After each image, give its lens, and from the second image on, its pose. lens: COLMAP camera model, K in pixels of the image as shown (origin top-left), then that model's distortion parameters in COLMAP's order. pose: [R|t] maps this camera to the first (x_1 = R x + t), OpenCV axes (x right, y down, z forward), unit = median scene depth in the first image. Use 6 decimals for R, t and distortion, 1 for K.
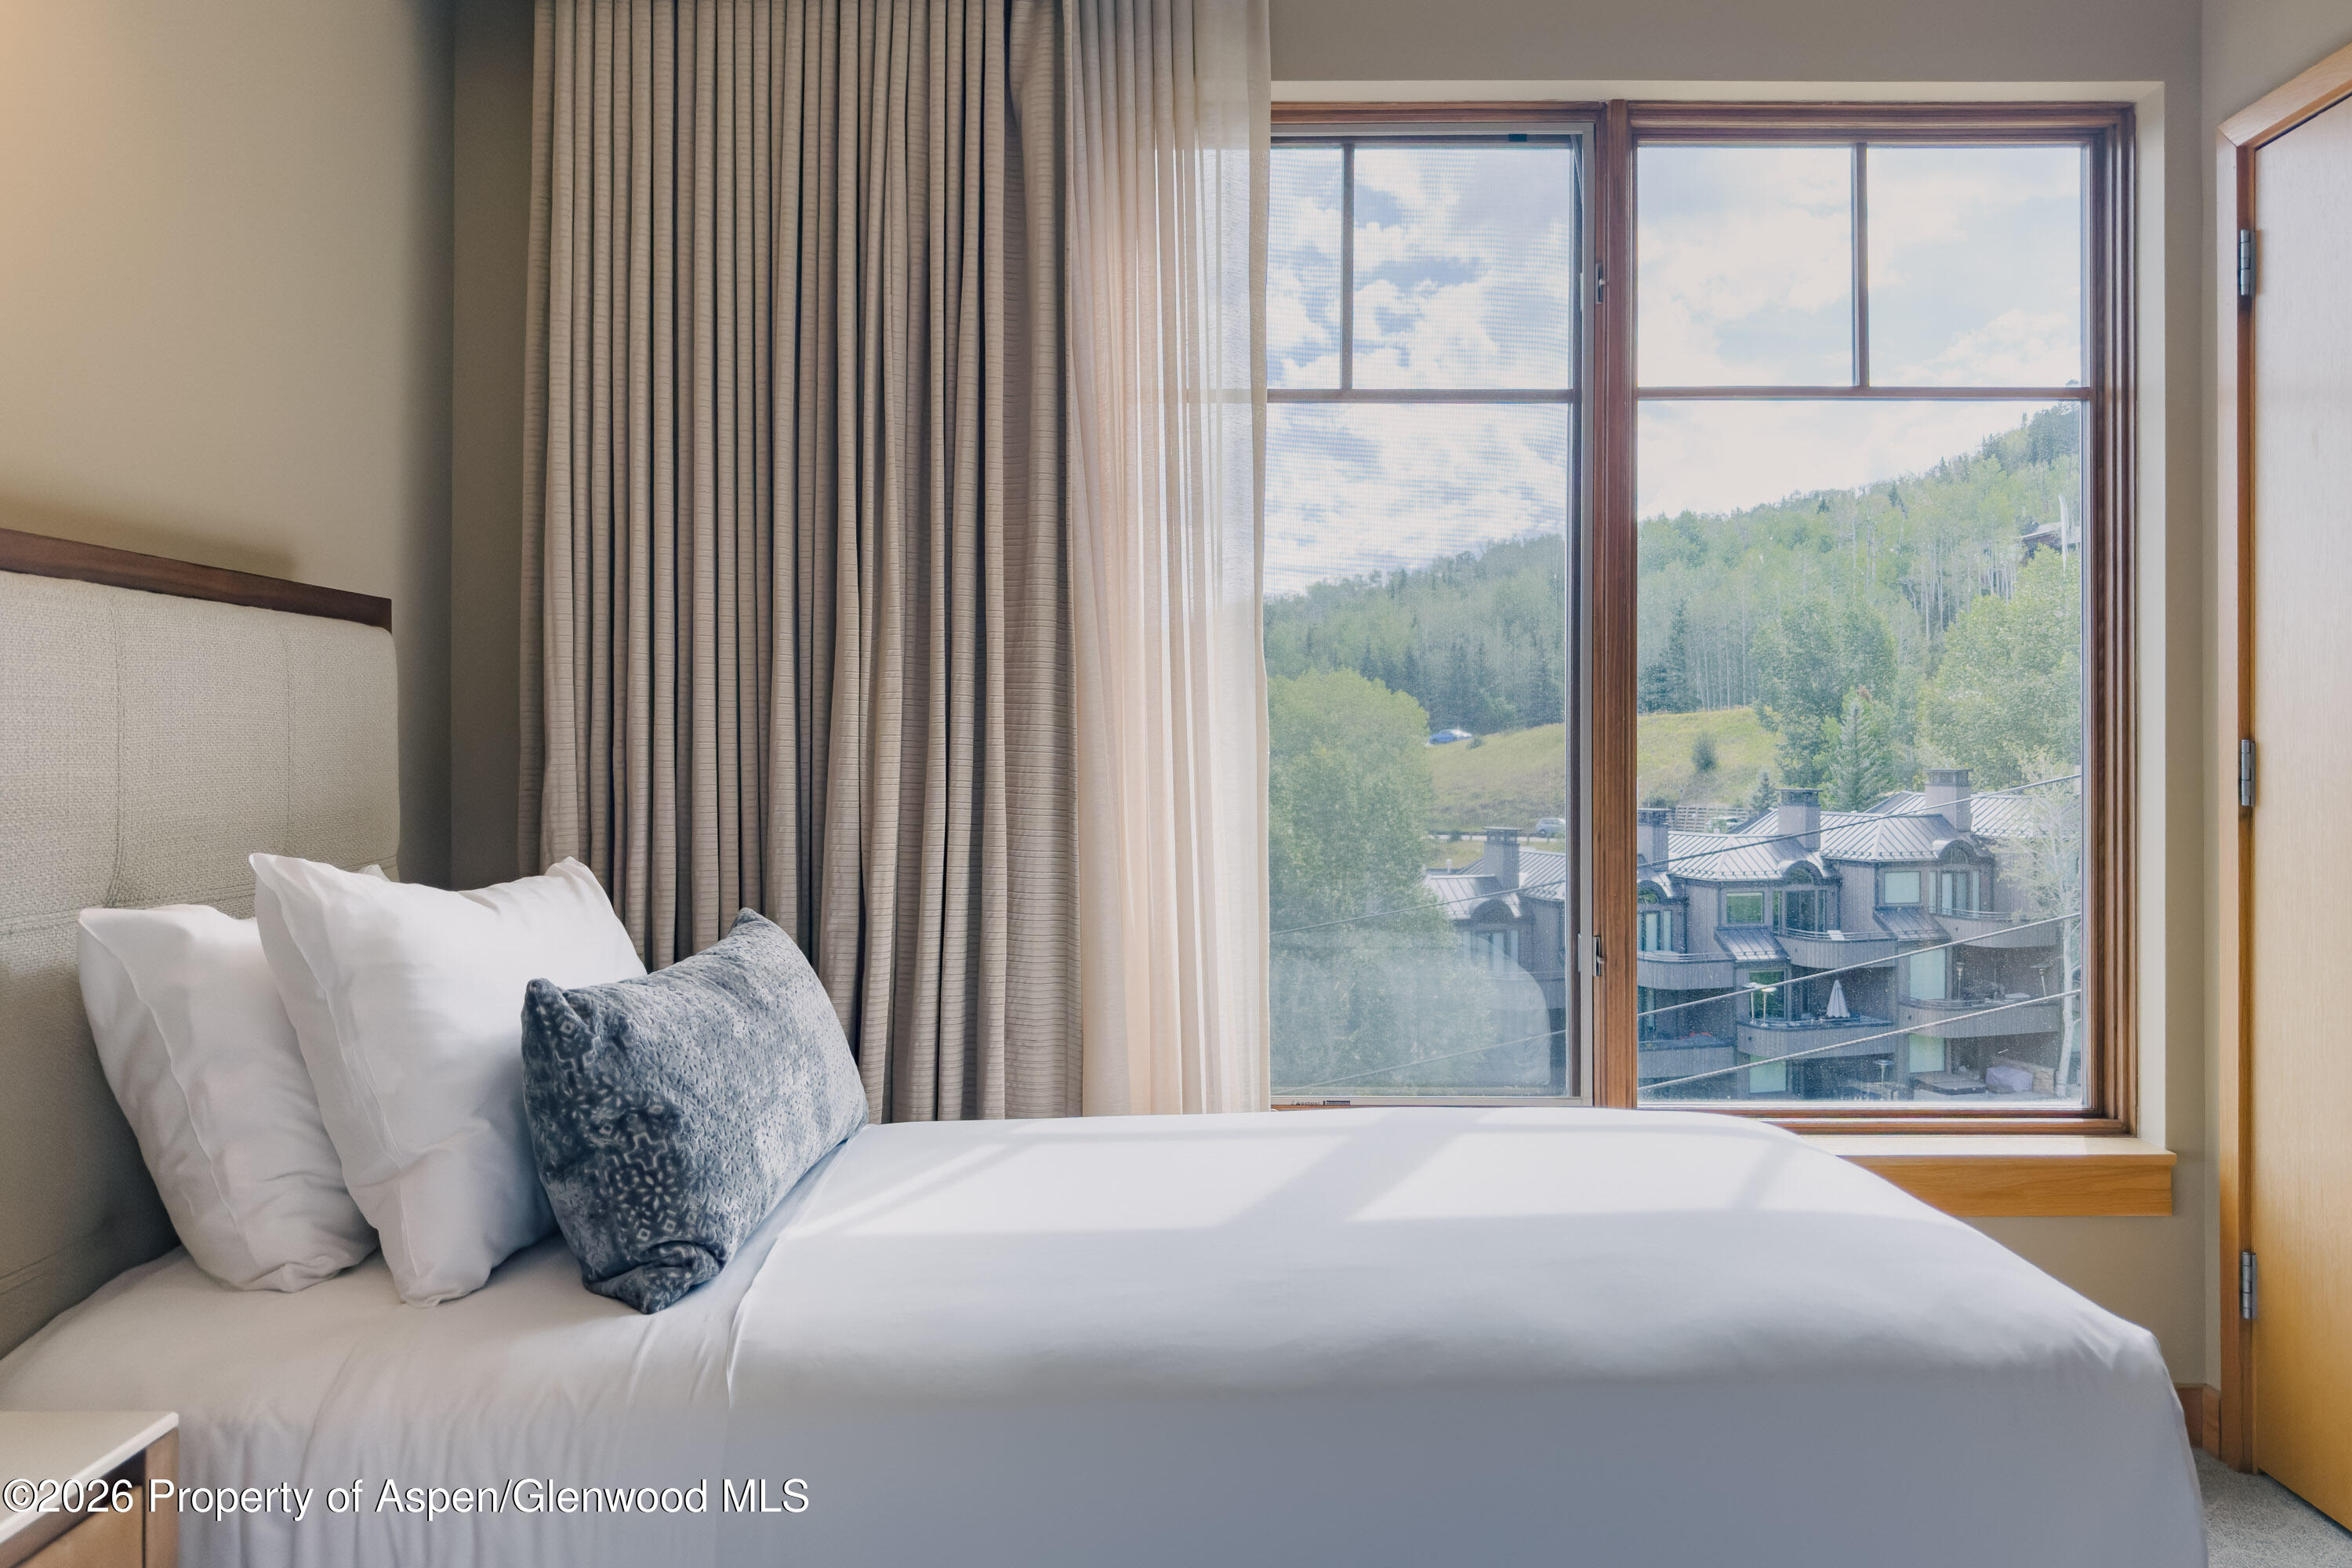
lens RADIAL K [[1641.2, 0, 1179.9], [0, 1641.2, 750.7], [0, 0, 1]] dist [0.002296, -0.055202]
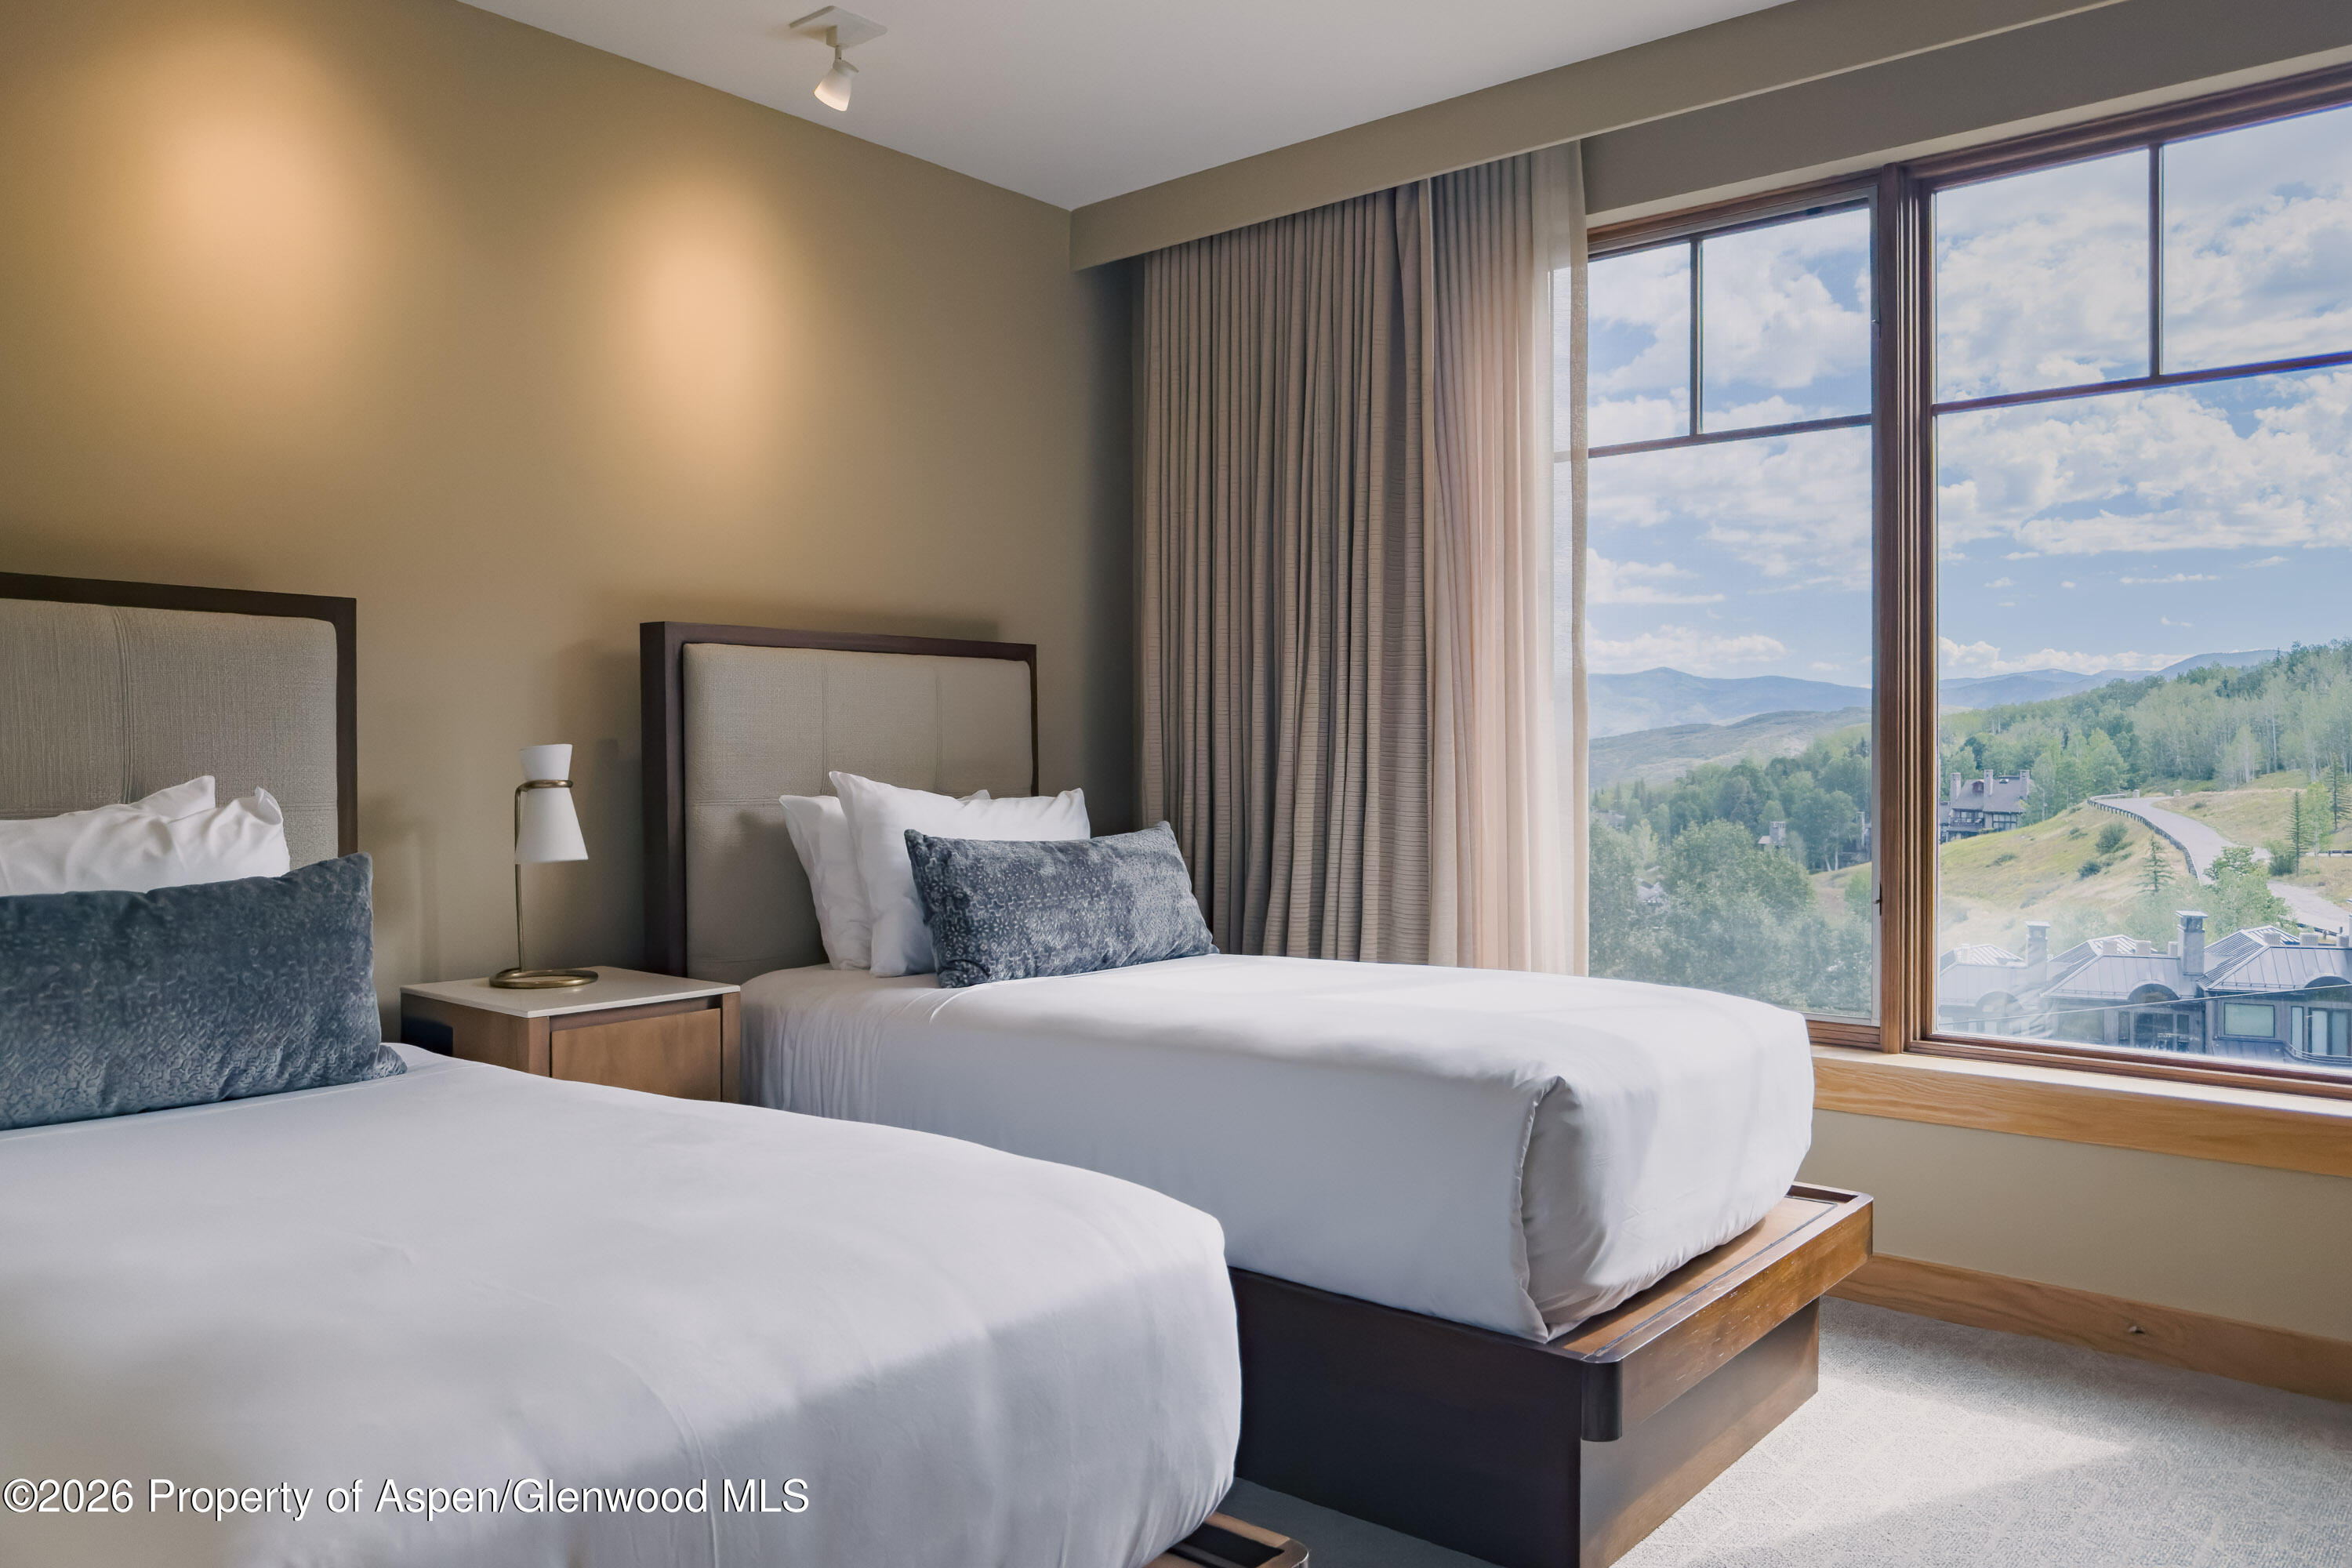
lens RADIAL K [[1688.7, 0, 1176.0], [0, 1688.7, 784.0], [0, 0, 1]] dist [0.001726, -0.068488]
pose [[0.764393, 0.010627, -0.644664, 0.808349], [-0.000727, 0.999878, 0.015620, 0.028650], [0.644751, -0.011471, 0.764307, -0.287638]]
